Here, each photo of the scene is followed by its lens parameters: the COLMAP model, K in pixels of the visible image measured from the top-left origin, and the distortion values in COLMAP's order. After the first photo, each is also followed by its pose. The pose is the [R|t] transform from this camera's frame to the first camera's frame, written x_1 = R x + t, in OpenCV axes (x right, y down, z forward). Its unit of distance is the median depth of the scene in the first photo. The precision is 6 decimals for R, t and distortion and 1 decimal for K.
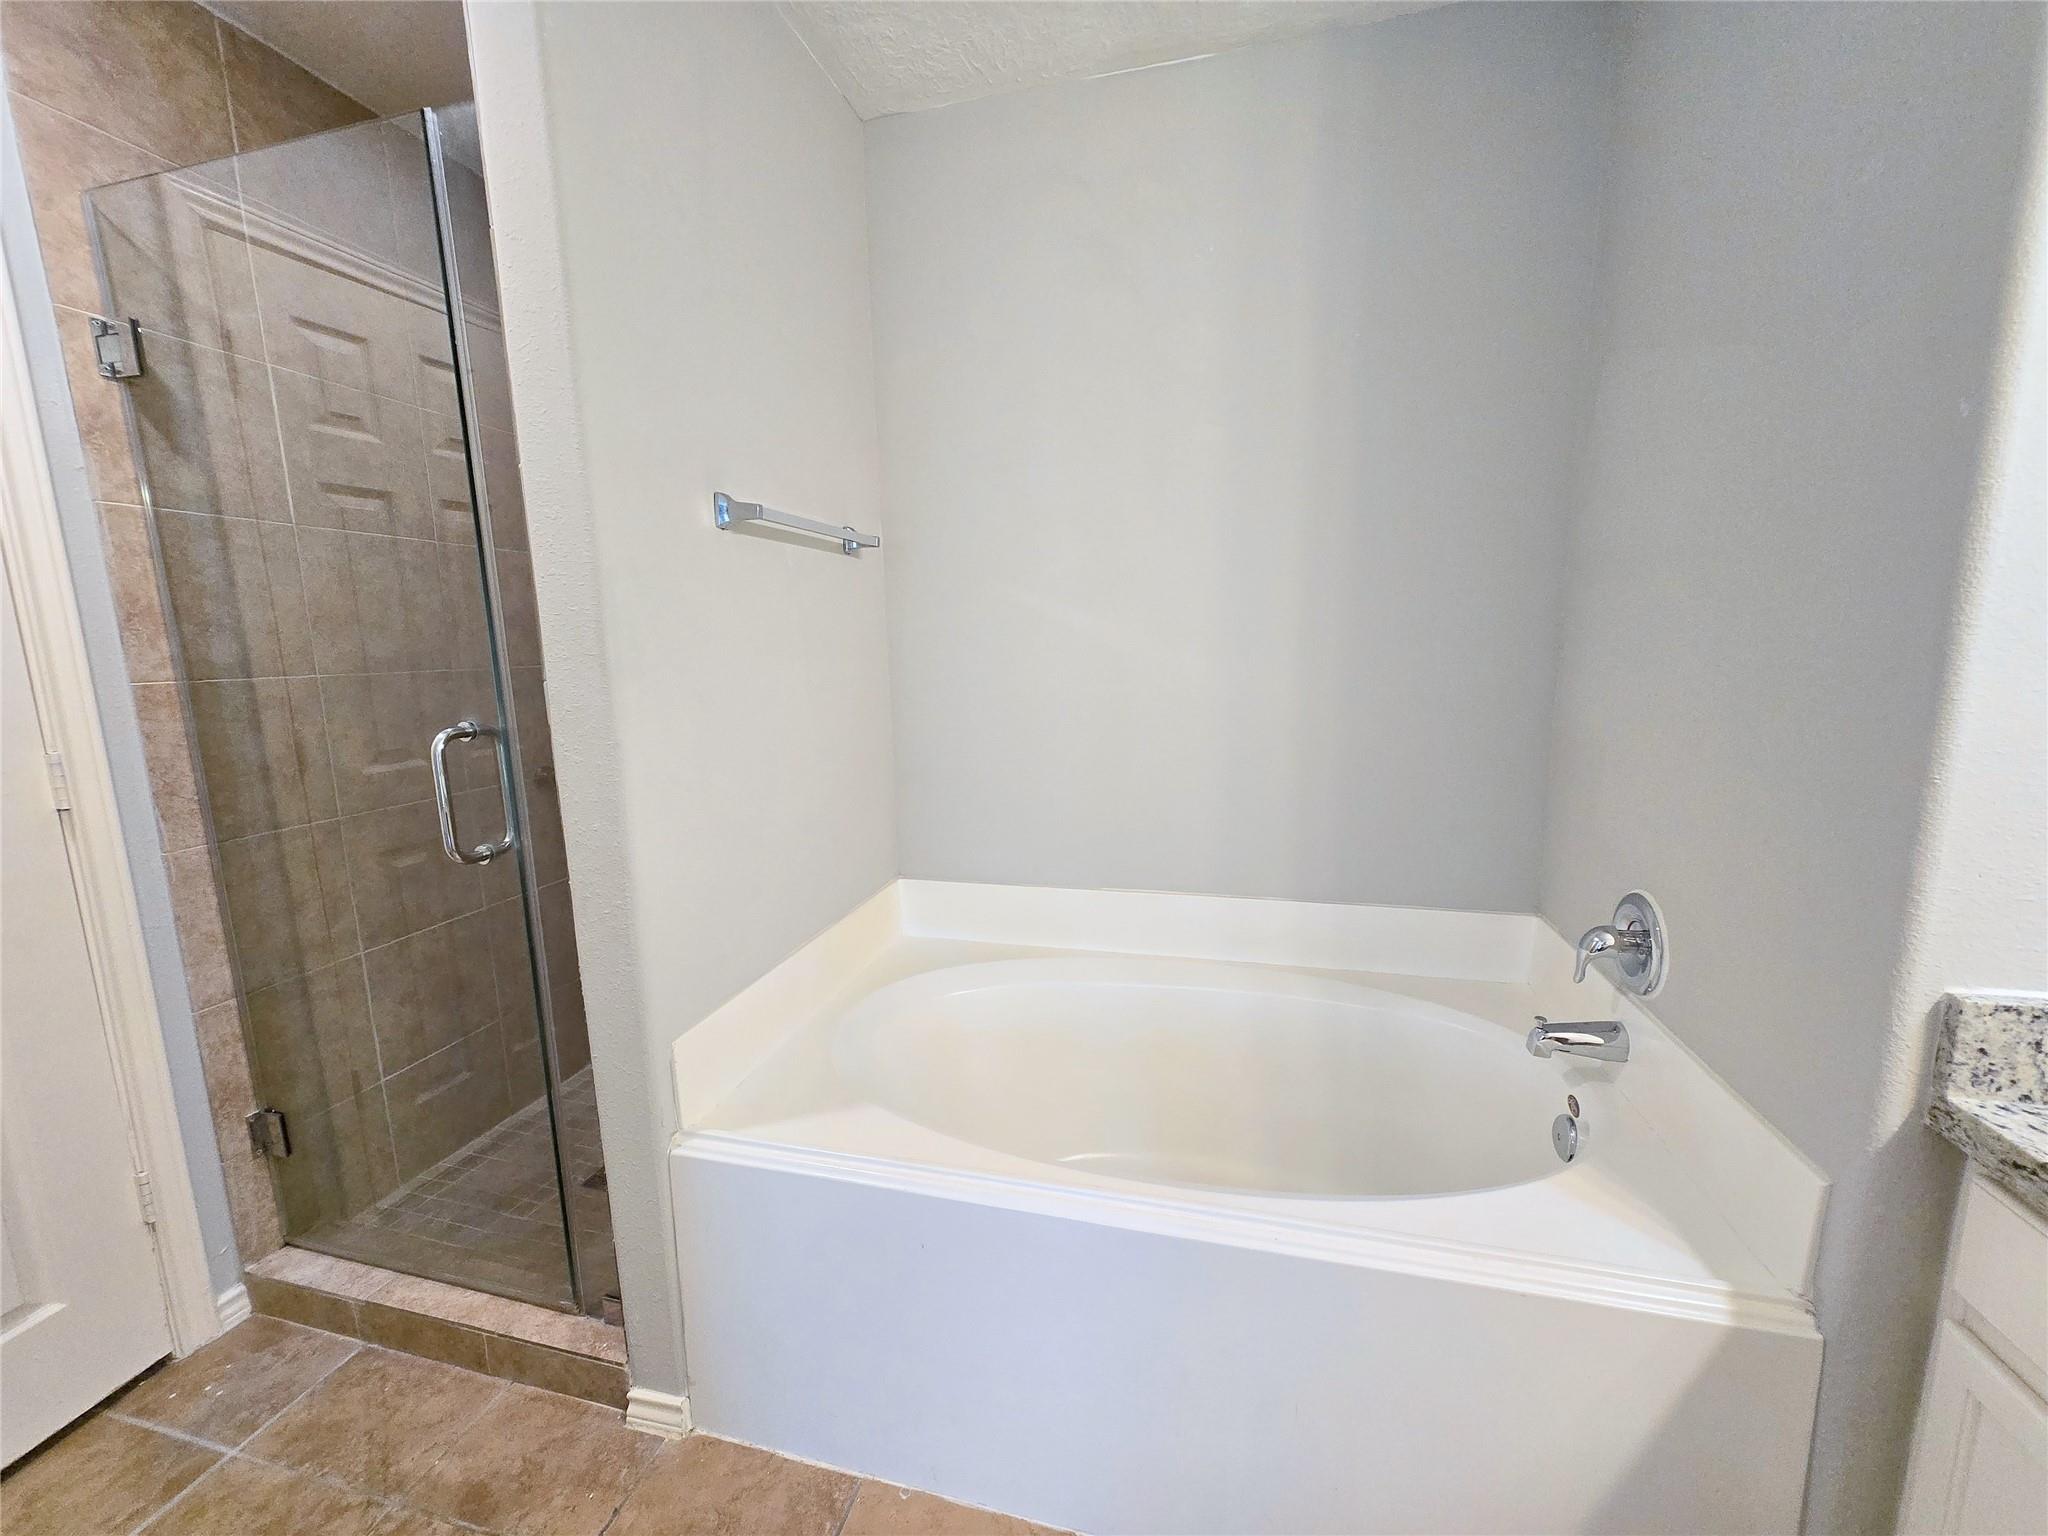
lens RADIAL K [[805.9, 0, 1034.9], [0, 805.9, 763.0], [0, 0, 1]] dist [0.002793, 0.000089]
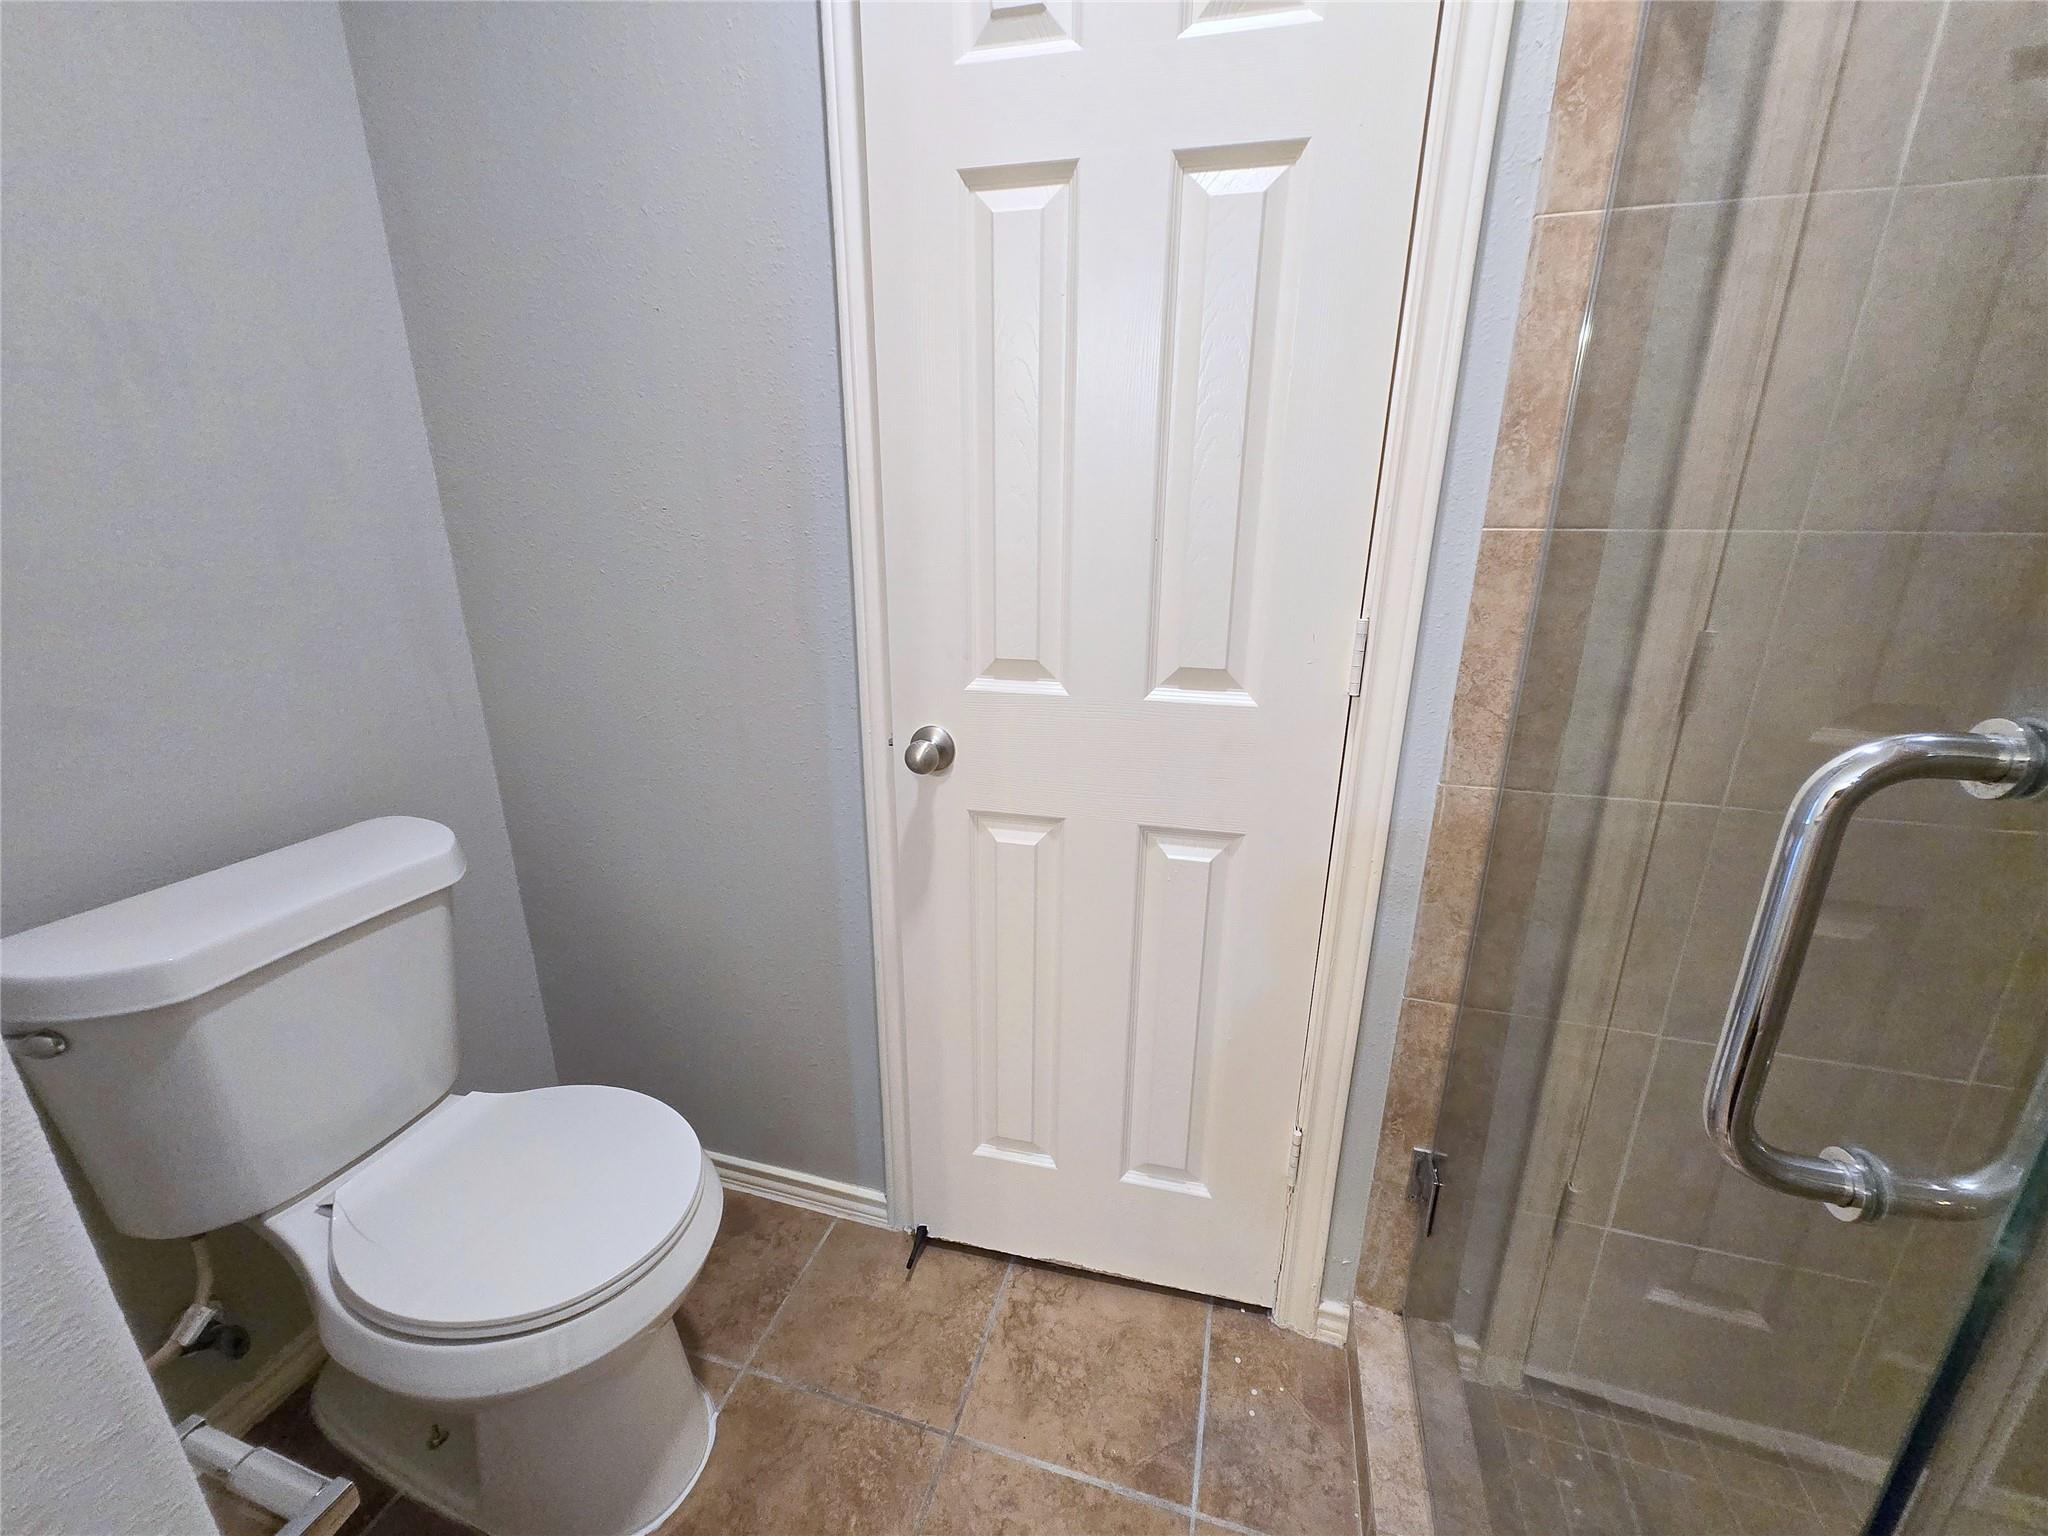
lens RADIAL K [[802.3, 0, 1028.0], [0, 802.3, 766.7], [0, 0, 1]] dist [0.002174, 0.000233]
pose [[-0.033483, 0.312210, -0.949423, -0.353690], [-0.160580, 0.935933, 0.313438, -0.051176], [0.986455, 0.162953, 0.018797, 0.540039]]
